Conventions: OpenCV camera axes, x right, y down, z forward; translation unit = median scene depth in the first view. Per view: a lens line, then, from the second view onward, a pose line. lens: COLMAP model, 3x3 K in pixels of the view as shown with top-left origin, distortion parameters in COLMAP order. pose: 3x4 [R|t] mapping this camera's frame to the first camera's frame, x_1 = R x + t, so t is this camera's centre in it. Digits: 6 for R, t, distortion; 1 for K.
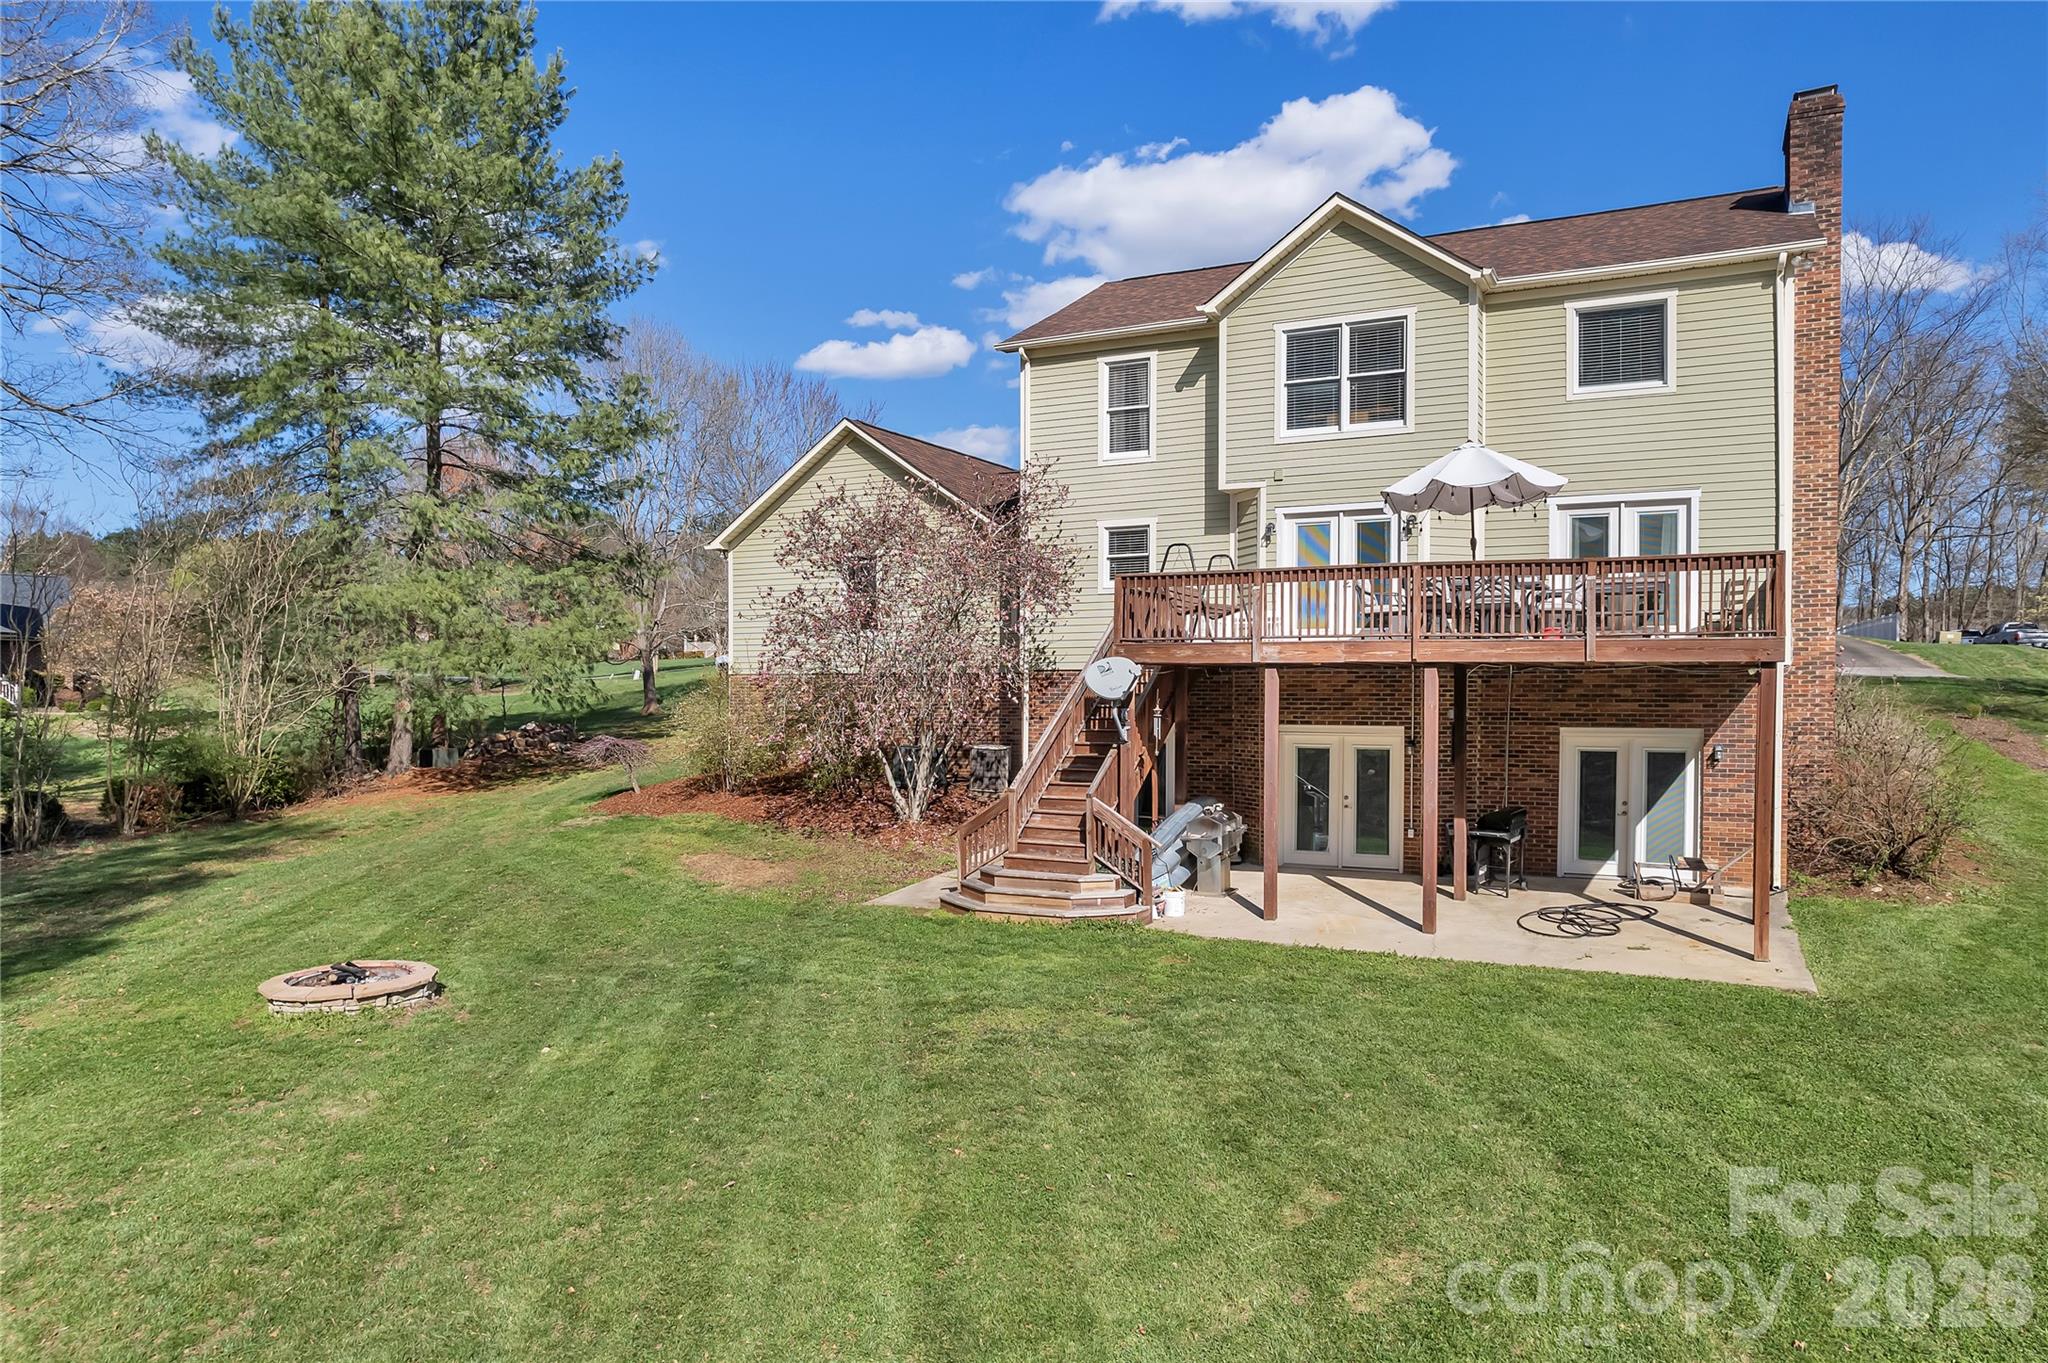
lens RADIAL K [[1375.9, 0, 1014.3], [0, 1375.9, 730.1], [0, 0, 1]] dist [-0.040580, 0.003658]
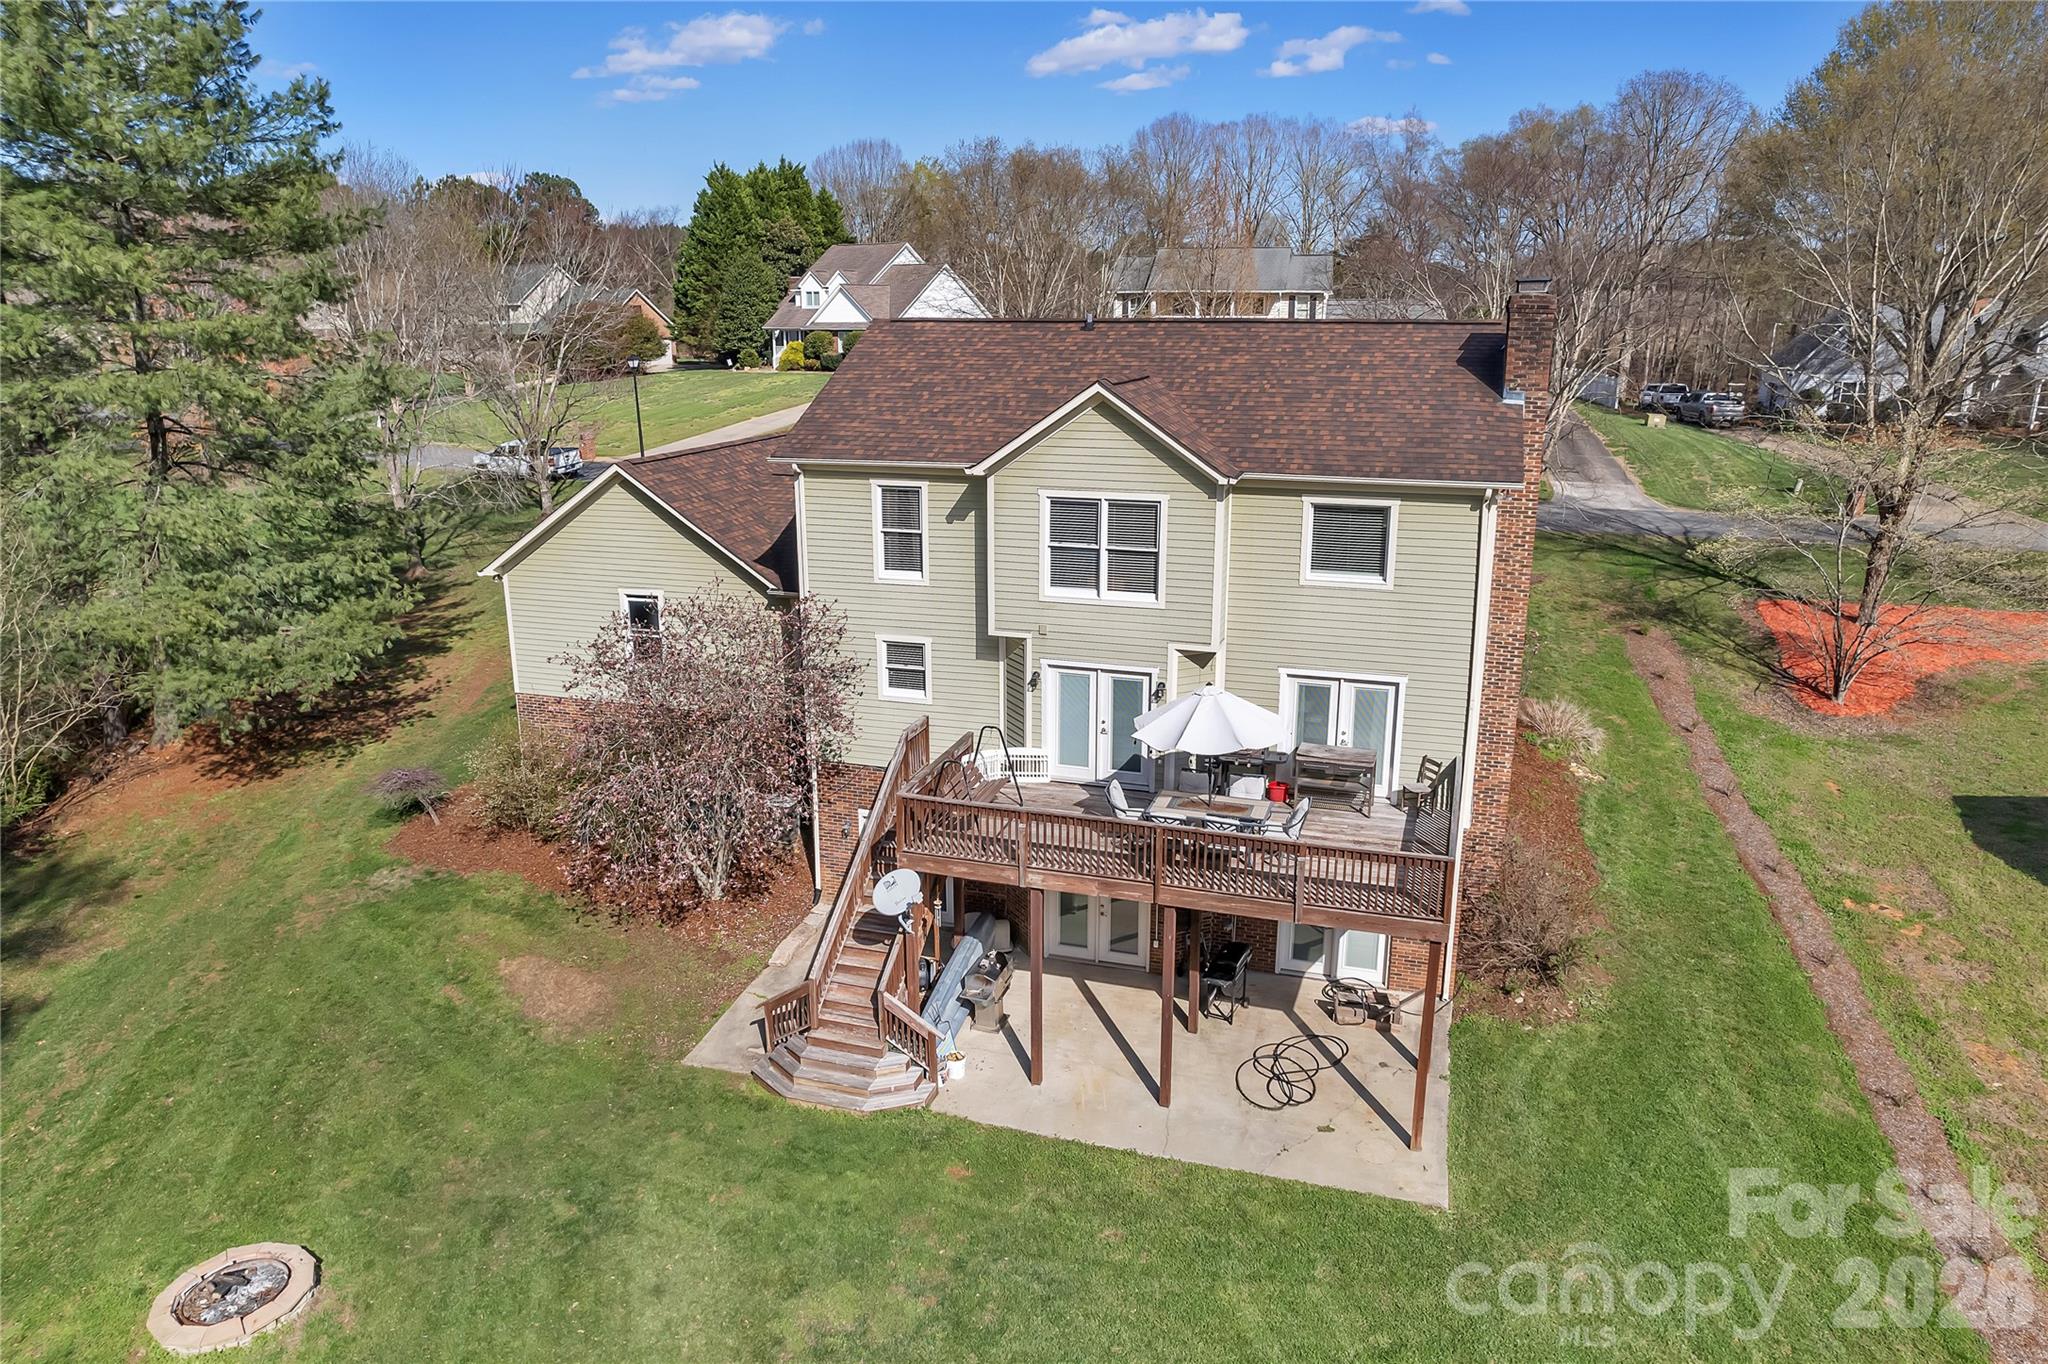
lens RADIAL K [[1387.0, 0, 1024.0], [0, 1387.0, 682.0], [0, 0, 1]] dist [-0.036735, 0.002179]
pose [[0.985843, -0.050505, 0.159886, 0.000774], [0.009108, 0.968279, 0.249705, -0.438746], [-0.167426, -0.244714, 0.955031, -0.054208]]
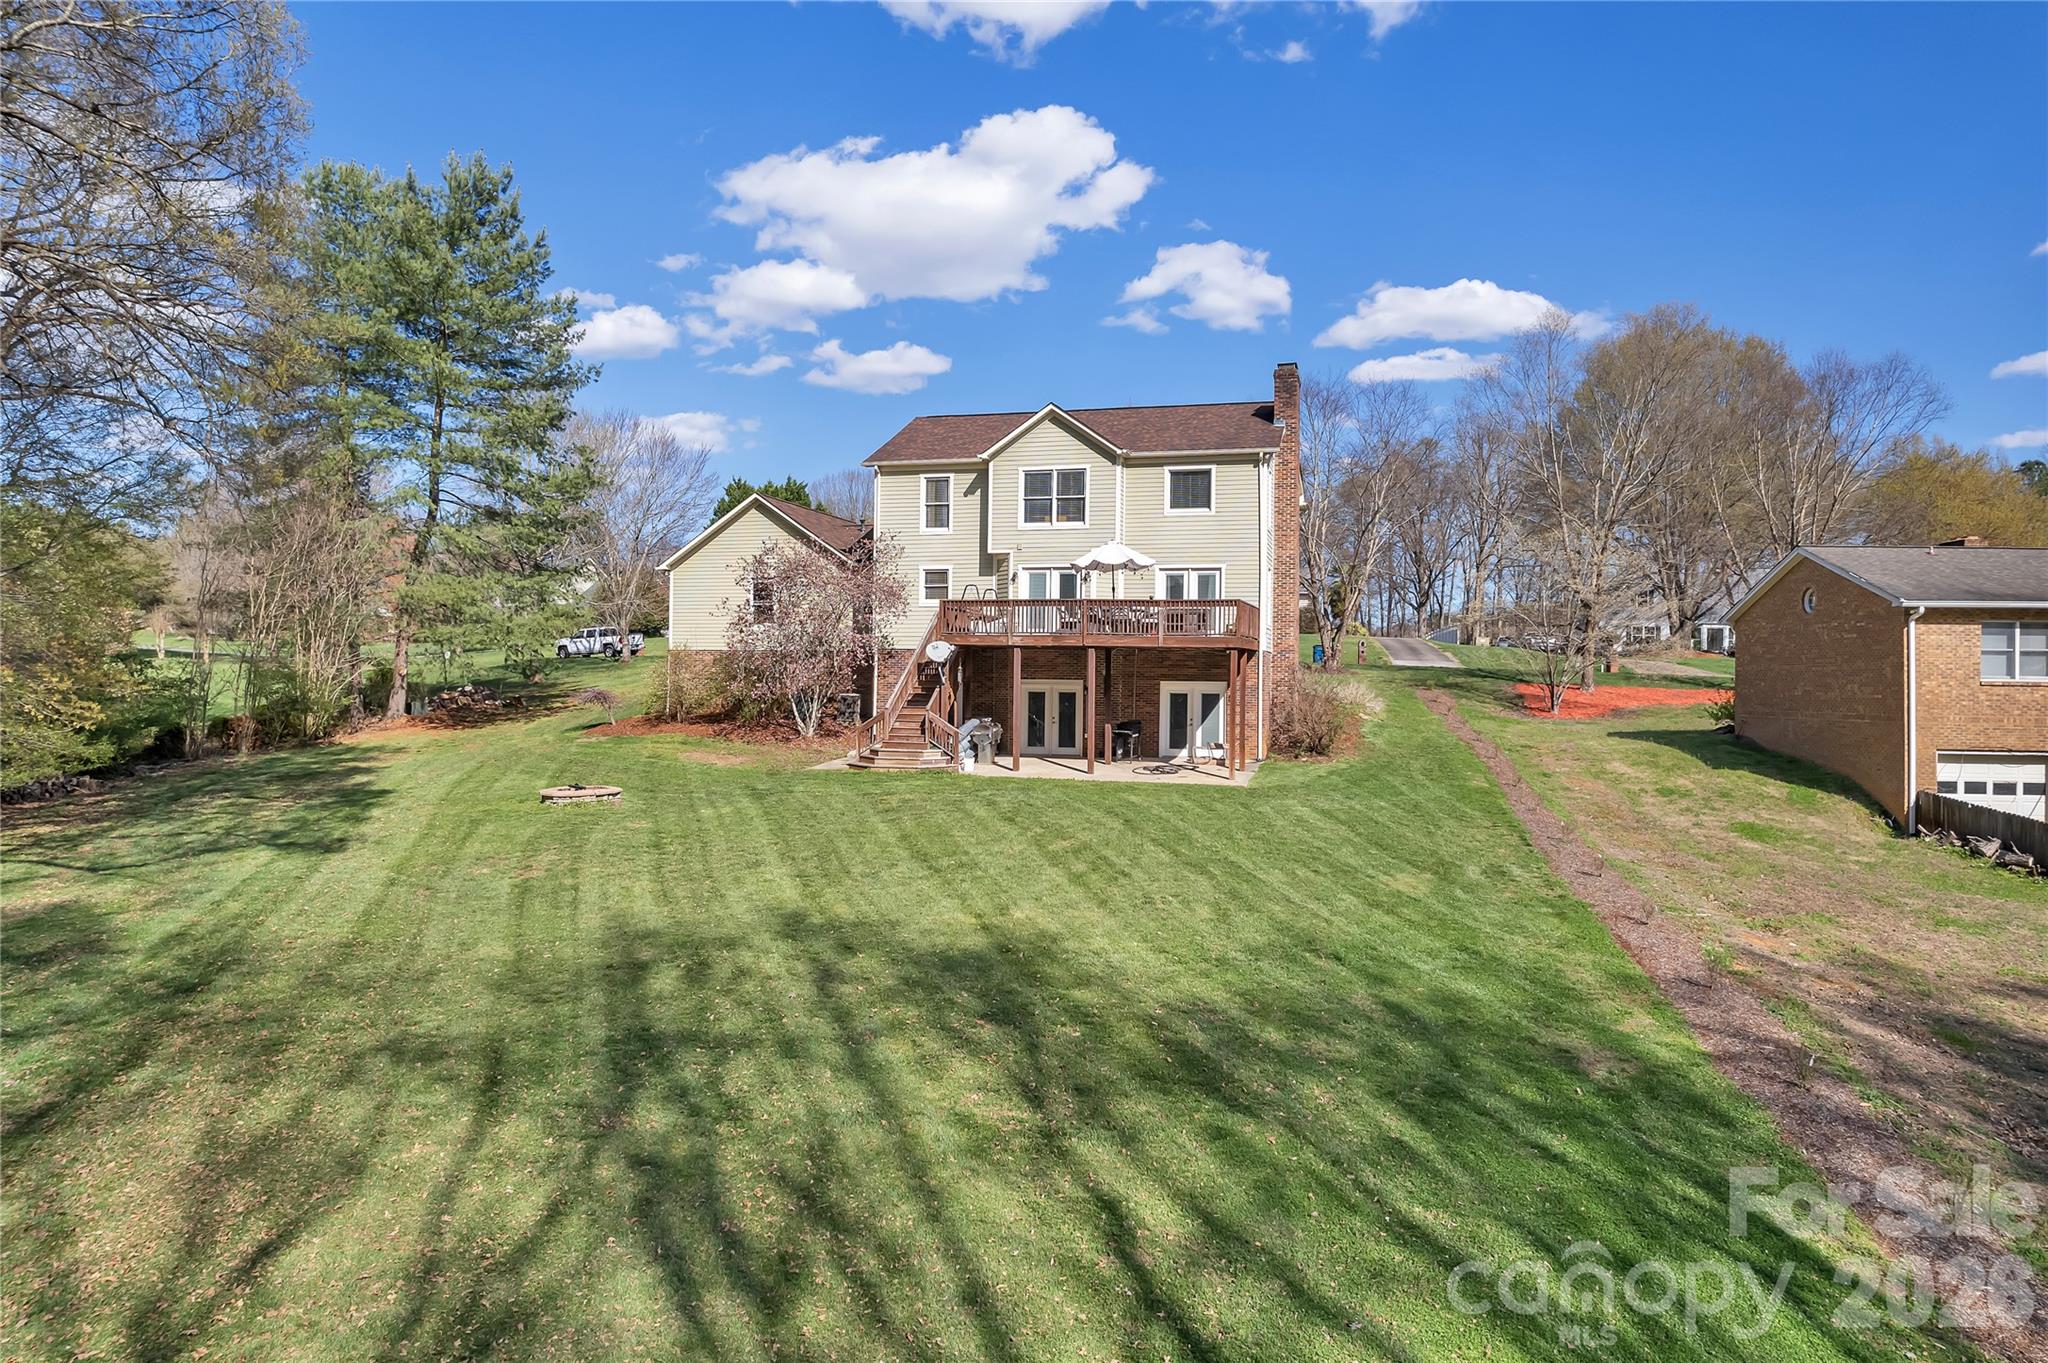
lens RADIAL K [[1387.0, 0, 1024.0], [0, 1387.0, 681.5], [0, 0, 1]] dist [-0.036735, 0.002179]
pose [[0.978375, 0.011922, 0.206497, -0.201565], [-0.005616, 0.999500, -0.031101, 0.060839], [-0.206764, 0.029269, 0.977953, -0.898142]]
